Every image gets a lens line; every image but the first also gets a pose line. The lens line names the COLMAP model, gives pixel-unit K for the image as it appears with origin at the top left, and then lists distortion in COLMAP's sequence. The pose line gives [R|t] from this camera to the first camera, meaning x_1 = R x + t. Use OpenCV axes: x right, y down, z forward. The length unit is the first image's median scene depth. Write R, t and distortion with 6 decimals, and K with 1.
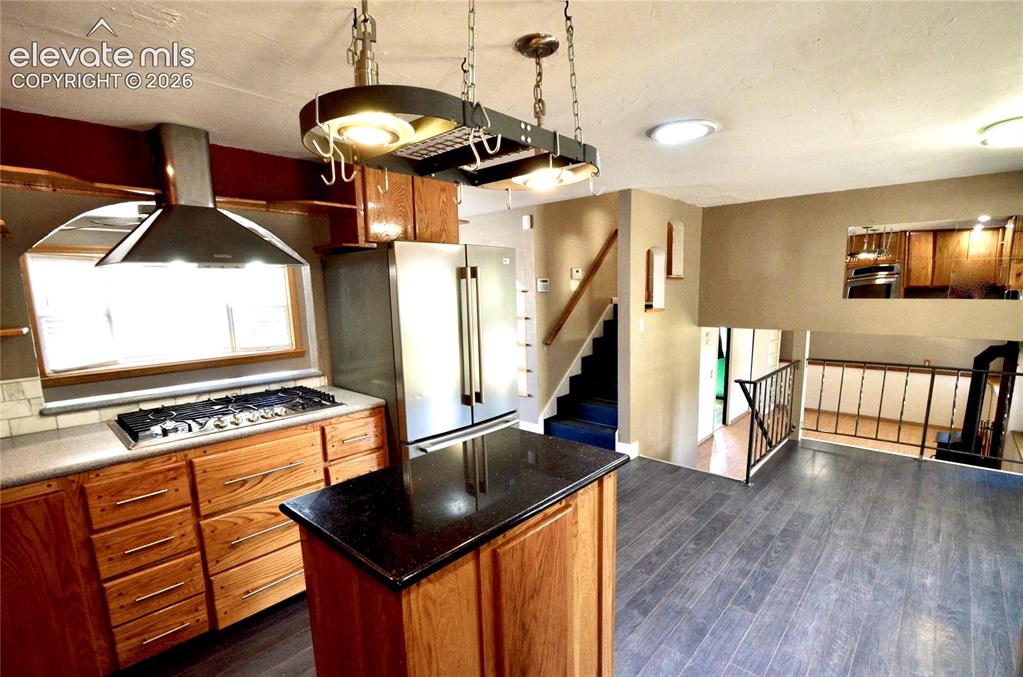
lens RADIAL K [[480.1, 0, 513.3], [0, 480.1, 371.0], [0, 0, 1]] dist [-0.001364, -0.000653]
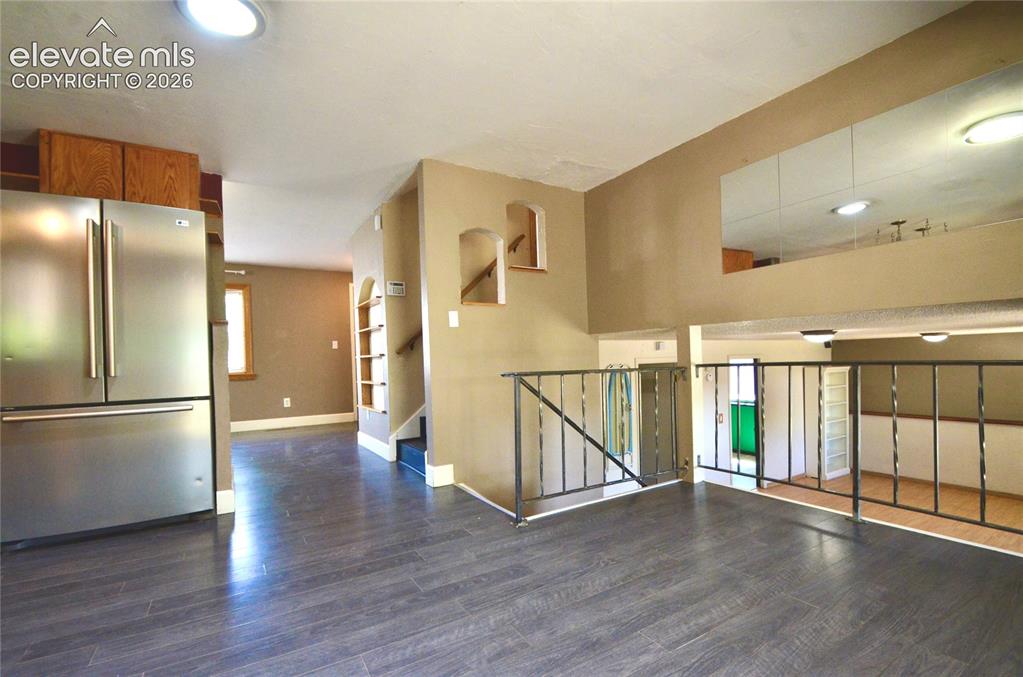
lens RADIAL K [[460.3, 0, 507.4], [0, 460.3, 361.6], [0, 0, 1]] dist [-0.000139, -0.000290]
pose [[0.954753, -0.004308, -0.297368, 0.550418], [-0.044708, 0.986453, -0.157835, 0.090368], [0.294019, 0.163988, 0.941626, 0.276132]]
